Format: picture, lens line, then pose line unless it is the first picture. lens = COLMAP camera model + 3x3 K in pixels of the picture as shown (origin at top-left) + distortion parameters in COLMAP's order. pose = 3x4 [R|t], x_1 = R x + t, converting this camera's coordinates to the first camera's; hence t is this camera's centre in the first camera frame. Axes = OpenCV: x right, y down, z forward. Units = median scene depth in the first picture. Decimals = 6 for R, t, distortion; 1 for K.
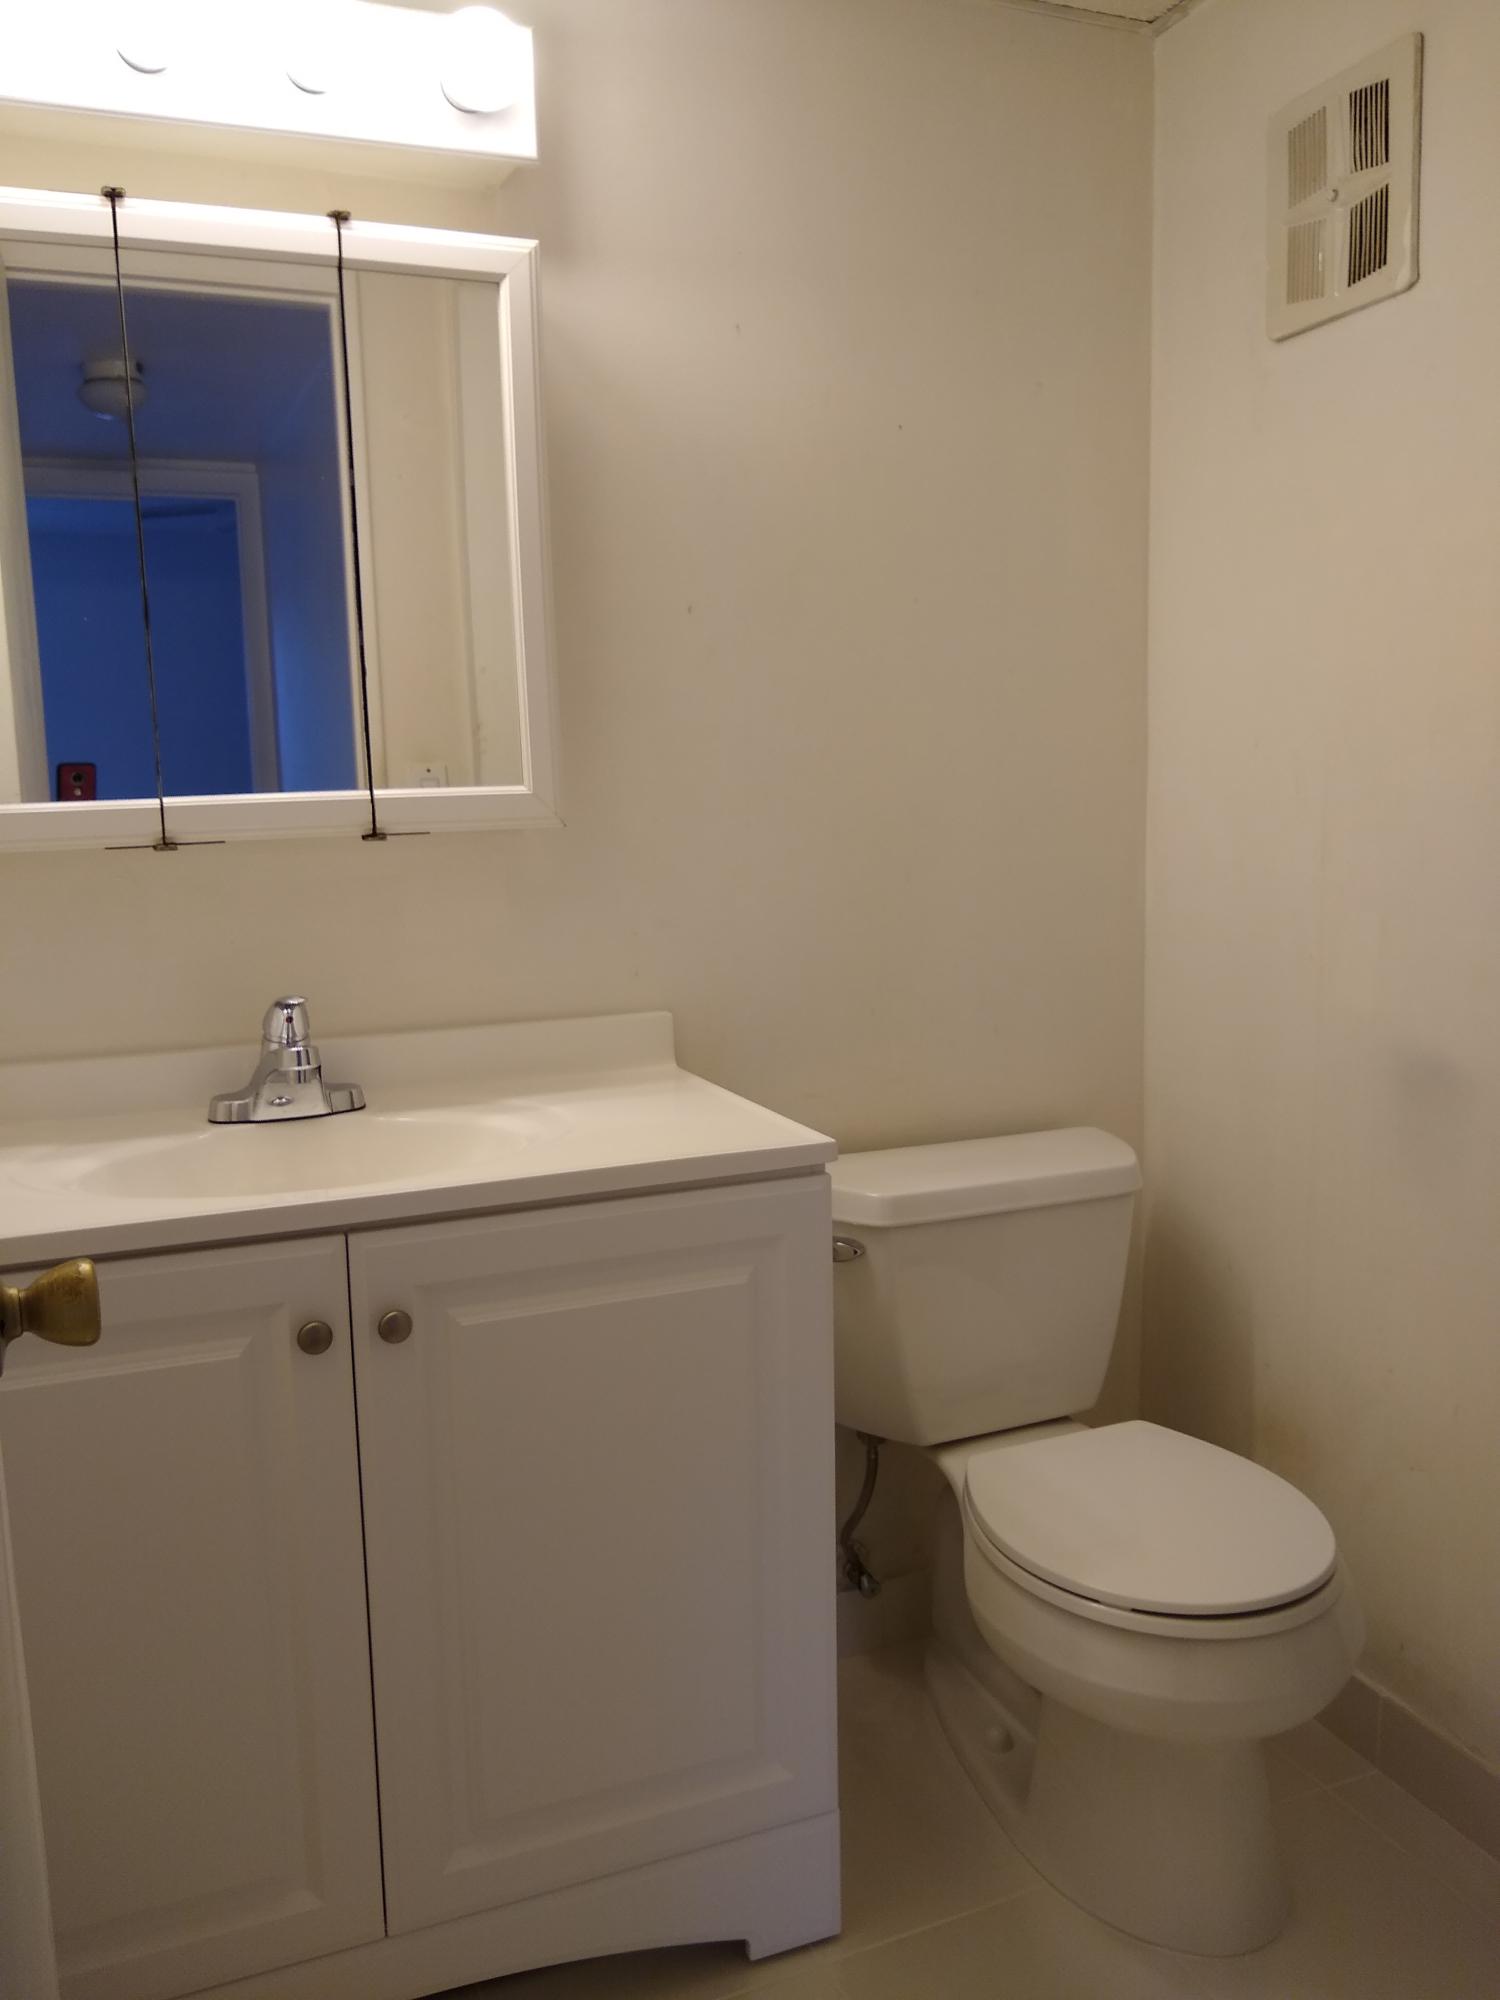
lens RADIAL K [[1585.5, 0, 754.3], [0, 1585.5, 987.0], [0, 0, 1]] dist [-0.004846, -0.006732]
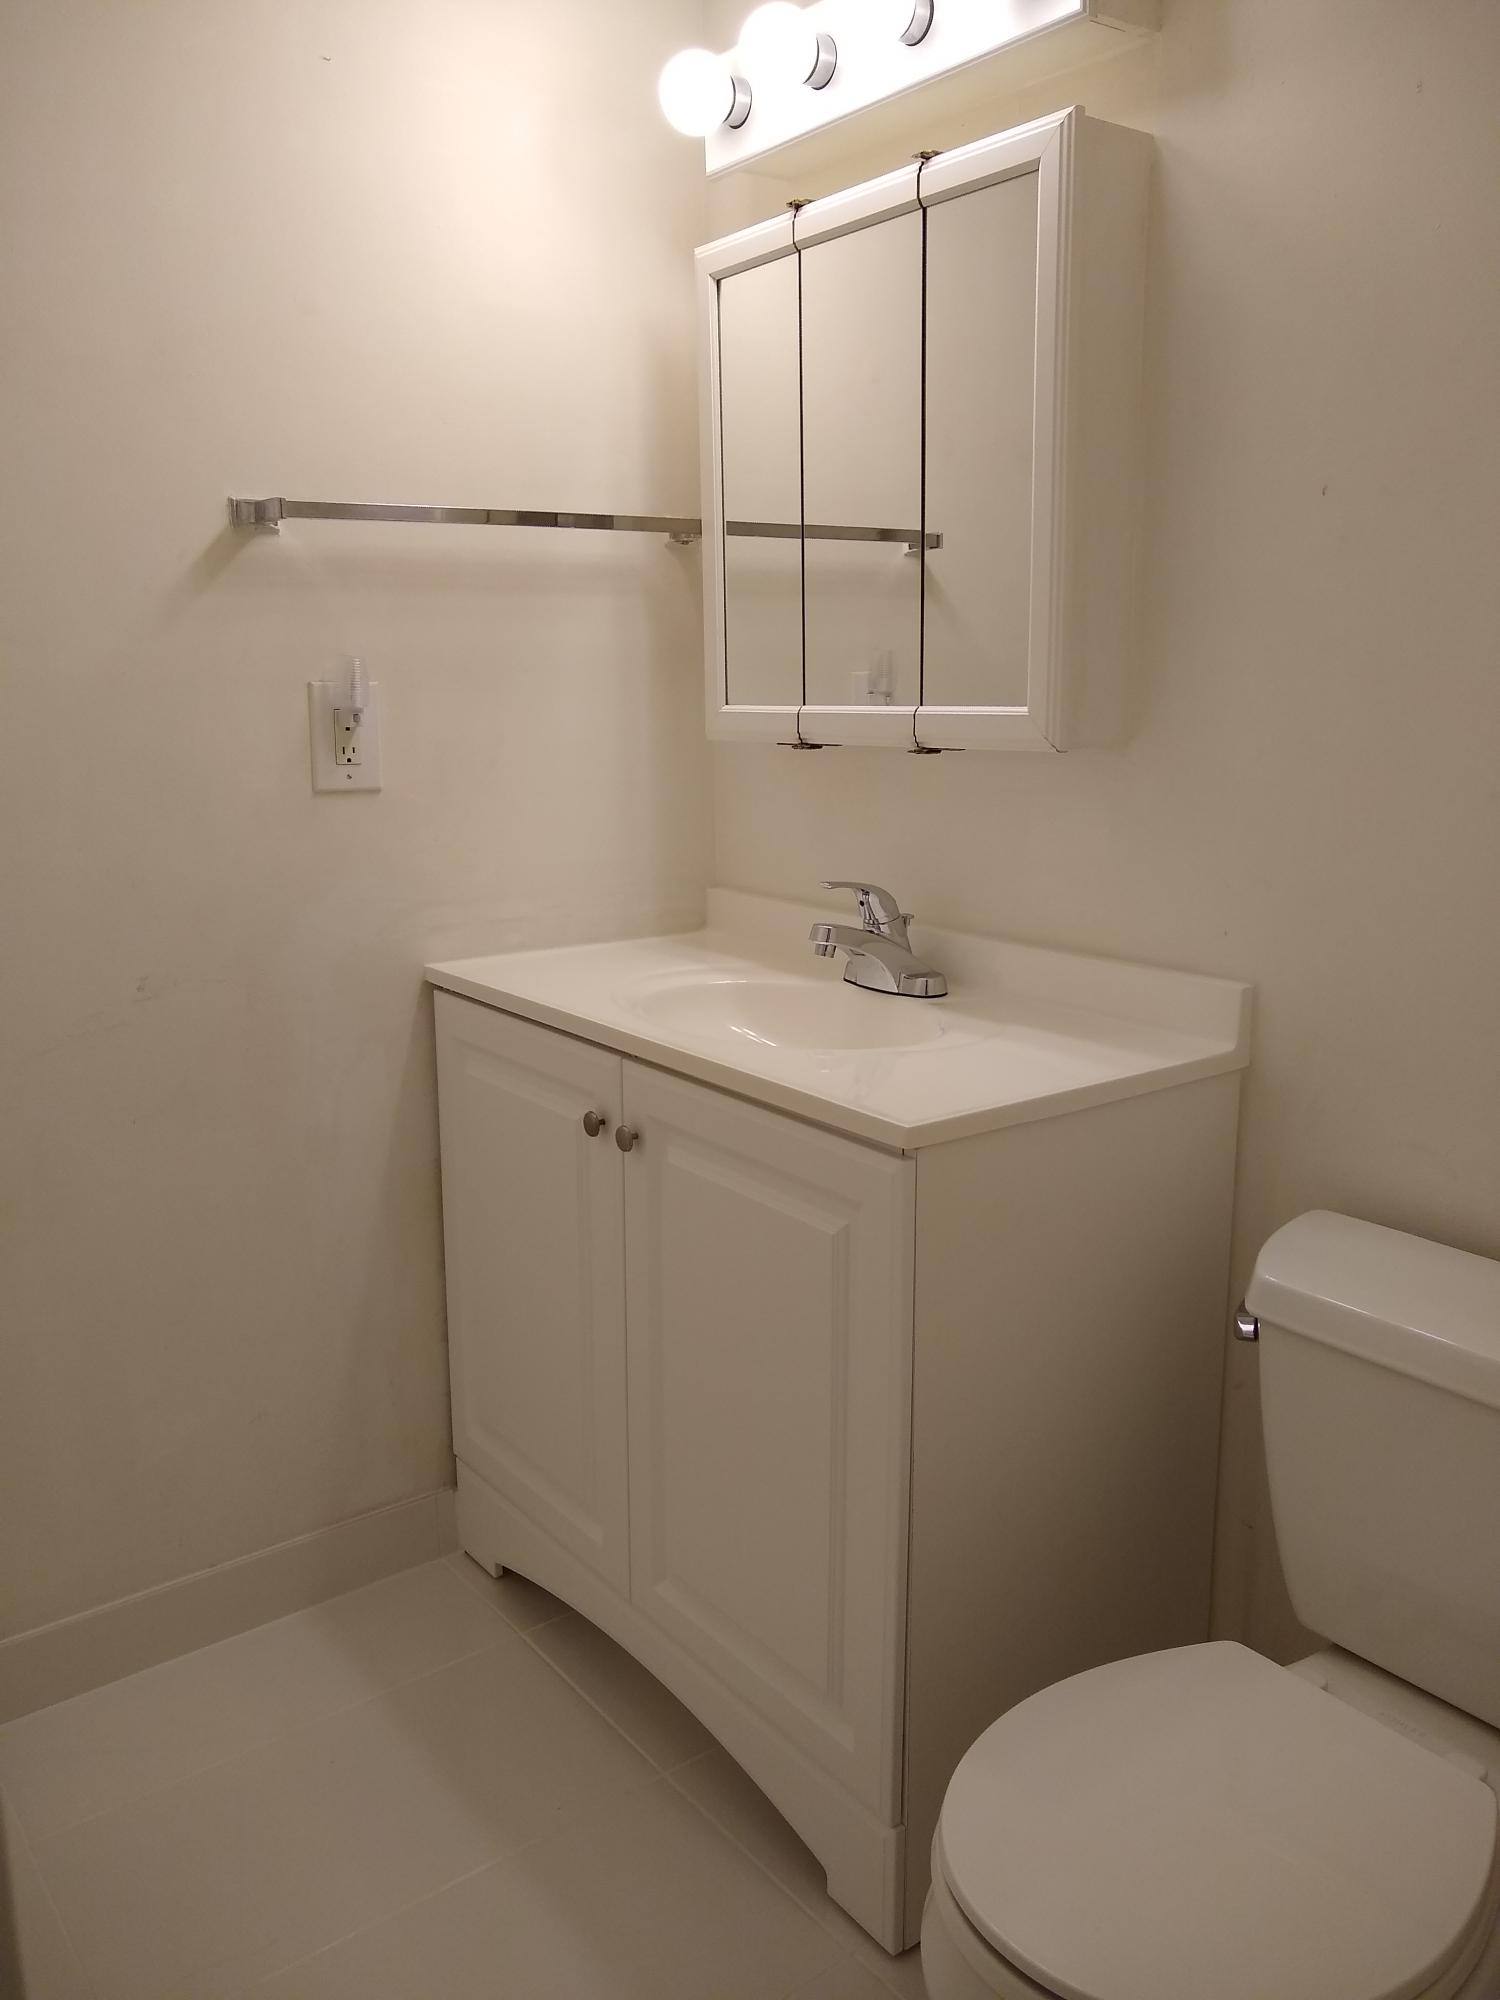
lens RADIAL K [[1581.1, 0, 750.0], [0, 1581.1, 1000.0], [0, 0, 1]] dist [0.050659, -0.097621]
pose [[0.261736, 0.213299, -0.941275, 0.782939], [-0.133363, 0.973910, 0.183611, -0.111101], [0.955881, 0.077474, 0.283354, 0.596882]]
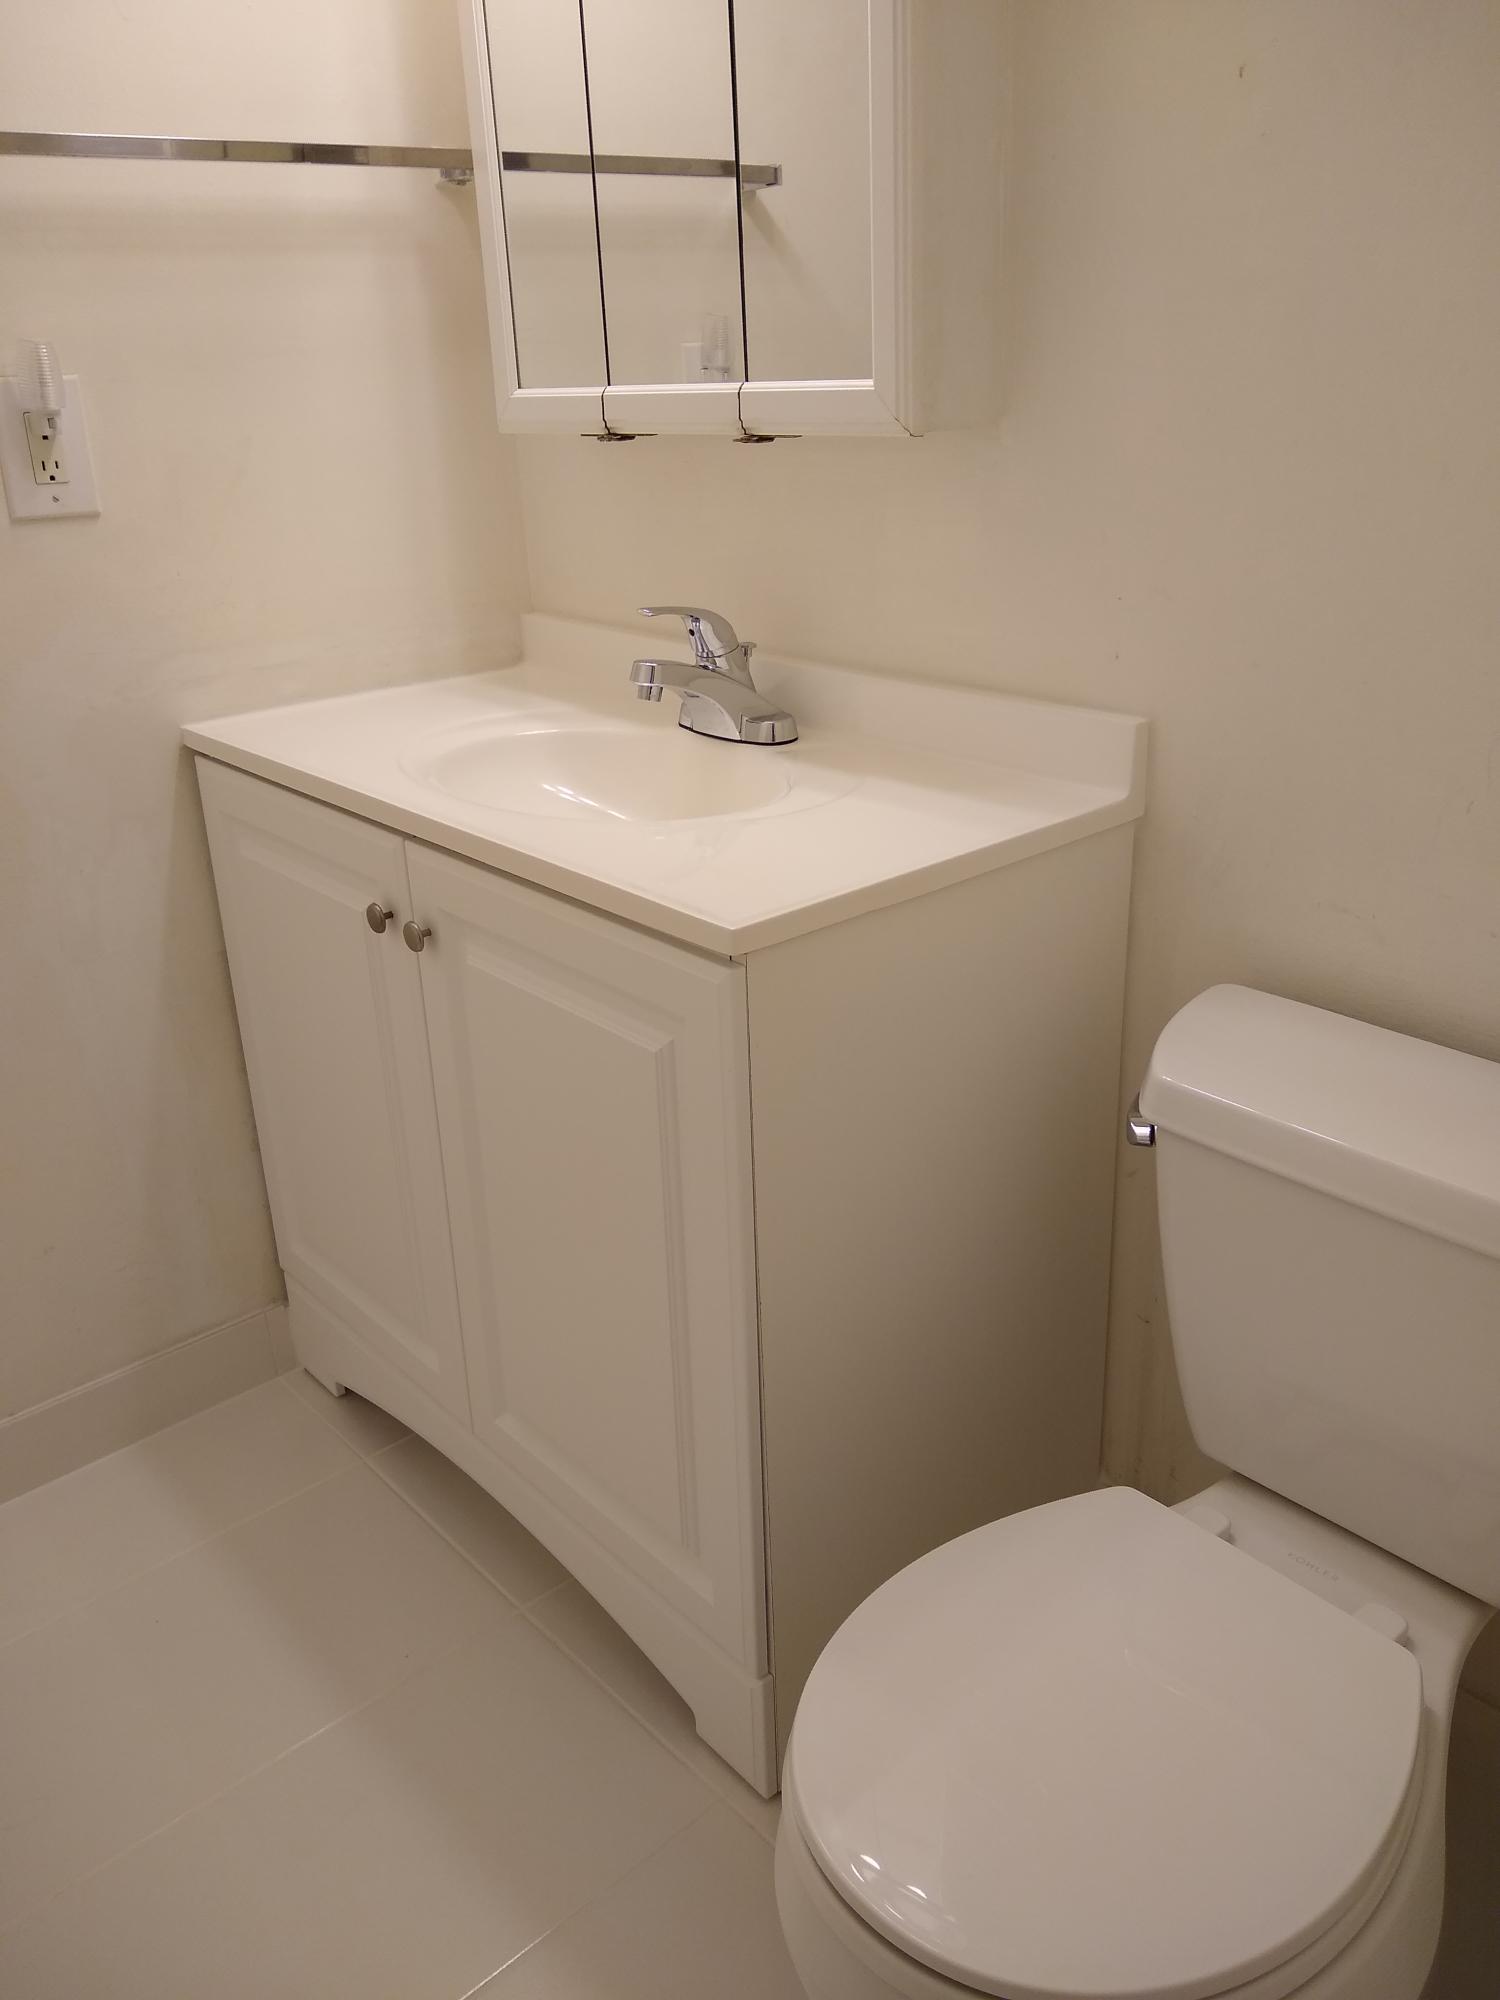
lens RADIAL K [[1585.5, 0, 754.3], [0, 1585.5, 987.0], [0, 0, 1]] dist [-0.004846, -0.006732]
pose [[0.333908, 0.360188, -0.871074, 0.636122], [-0.102342, 0.932503, 0.346358, -0.115728], [0.937033, -0.026504, 0.348233, 0.689789]]
